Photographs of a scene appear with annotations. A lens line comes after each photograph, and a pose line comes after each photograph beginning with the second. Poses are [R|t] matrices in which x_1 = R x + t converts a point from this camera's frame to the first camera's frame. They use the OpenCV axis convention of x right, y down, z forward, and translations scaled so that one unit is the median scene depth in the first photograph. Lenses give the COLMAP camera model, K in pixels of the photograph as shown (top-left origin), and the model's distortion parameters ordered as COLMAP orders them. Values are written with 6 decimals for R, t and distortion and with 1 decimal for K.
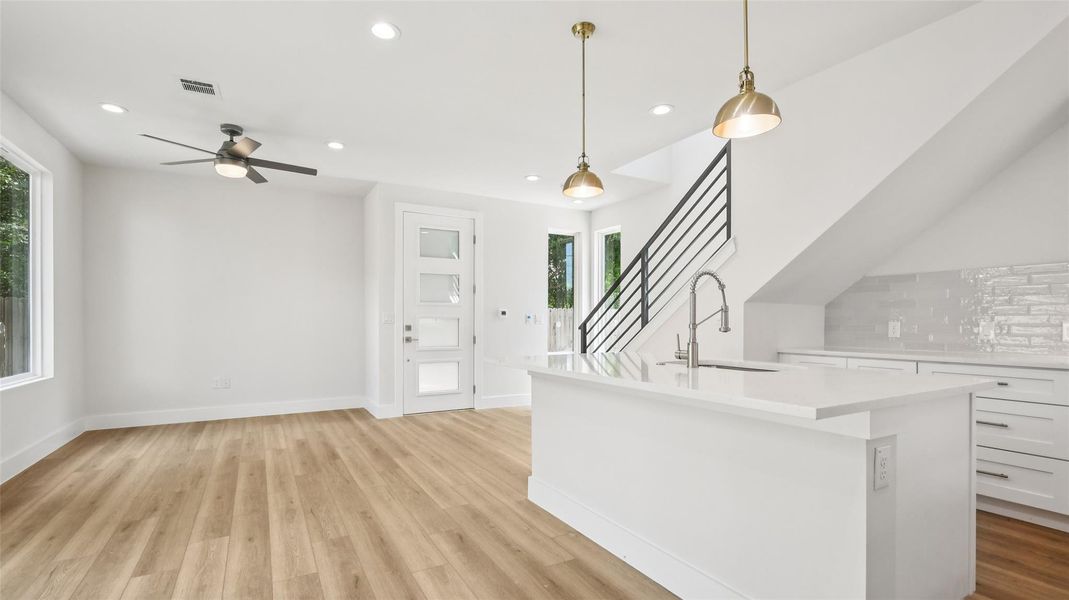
lens RADIAL K [[481.7, 0, 529.0], [0, 481.7, 323.3], [0, 0, 1]] dist [0.002470, -0.005912]
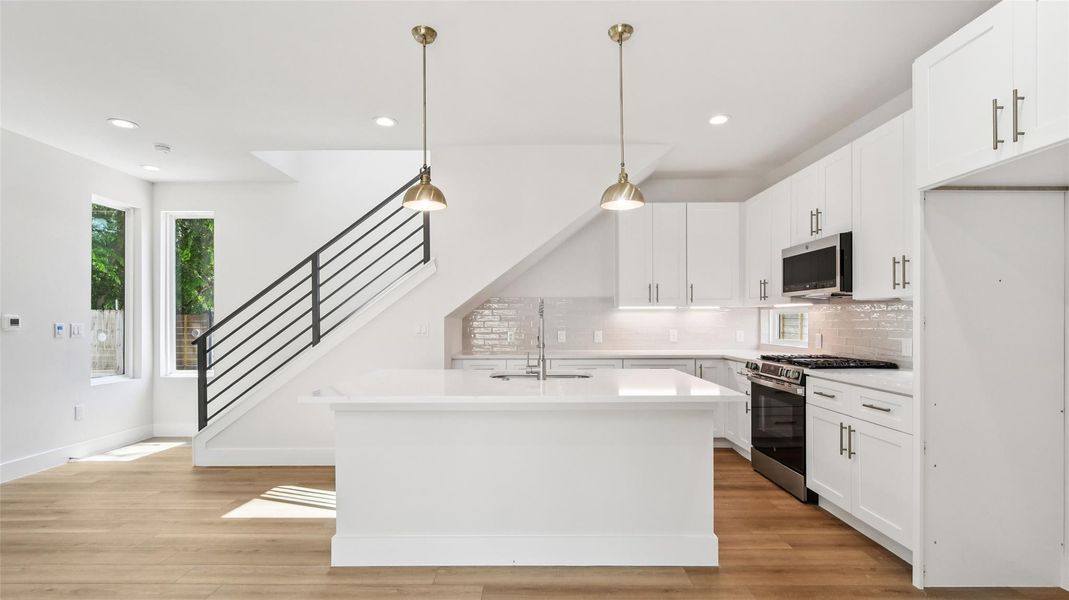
lens RADIAL K [[481.7, 0, 528.8], [0, 481.7, 318.3], [0, 0, 1]] dist [0.002470, -0.005912]
pose [[0.494603, 0.002104, 0.869117, -0.406236], [0.005208, 0.999972, -0.005384, -0.030856], [-0.869103, 0.007190, 0.494578, 0.241116]]
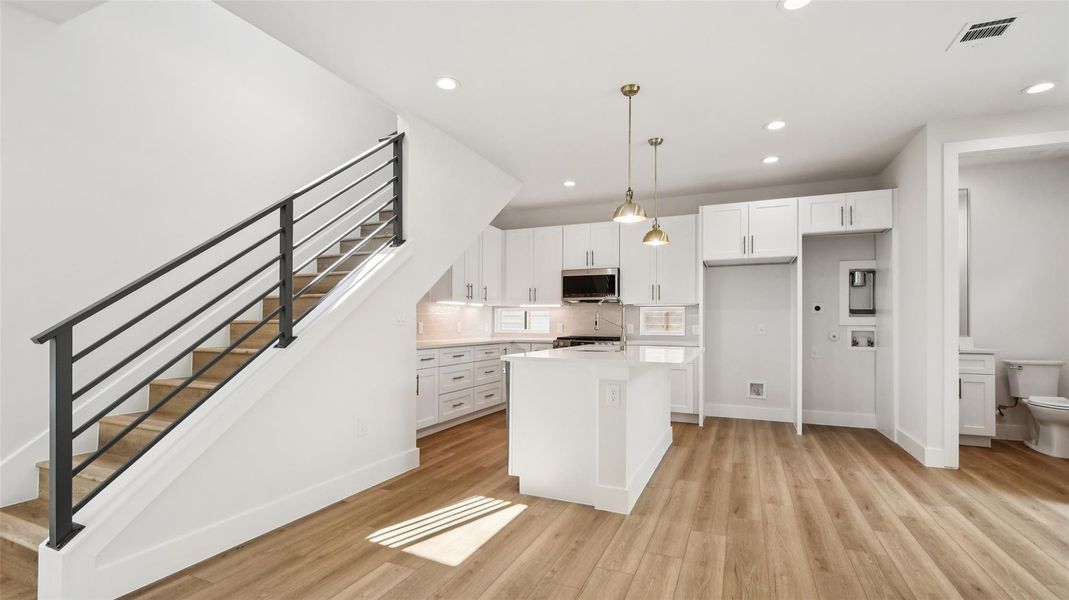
lens RADIAL K [[481.7, 0, 527.7], [0, 481.7, 314.7], [0, 0, 1]] dist [0.002470, -0.005912]
pose [[-0.595546, 0.013278, 0.803211, -0.482963], [-0.001315, 0.999846, -0.017504, -0.002706], [-0.803320, -0.011480, -0.595437, 1.300730]]
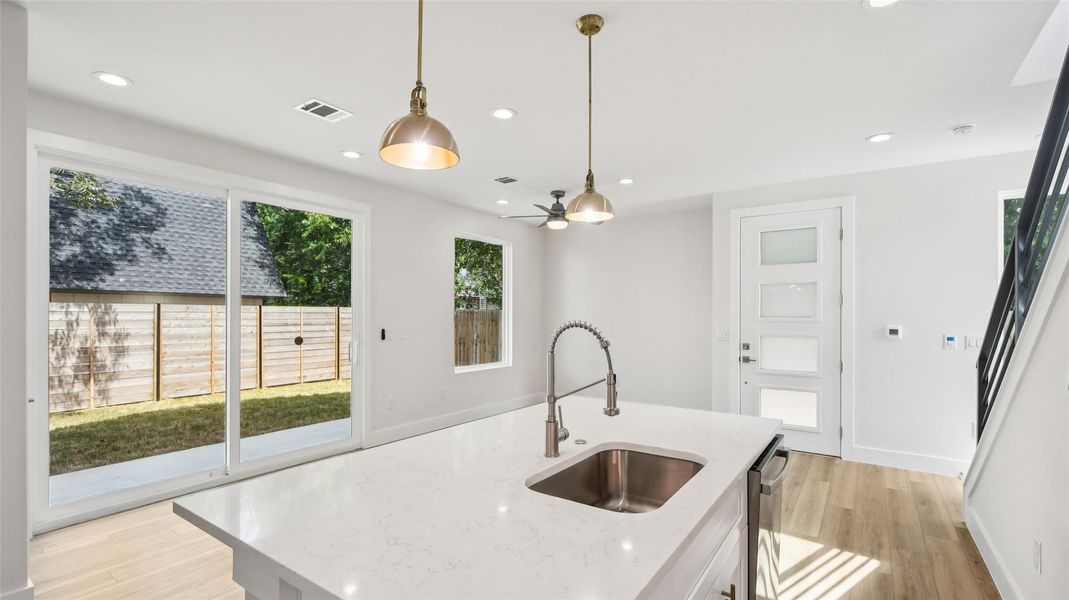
lens RADIAL K [[481.7, 0, 528.2], [0, 481.7, 314.6], [0, 0, 1]] dist [0.002470, -0.005912]
pose [[0.430277, 0.002819, -0.902693, 0.557301], [-0.006197, 0.999981, 0.000169, -0.069028], [0.902676, 0.005521, 0.430286, 0.359702]]
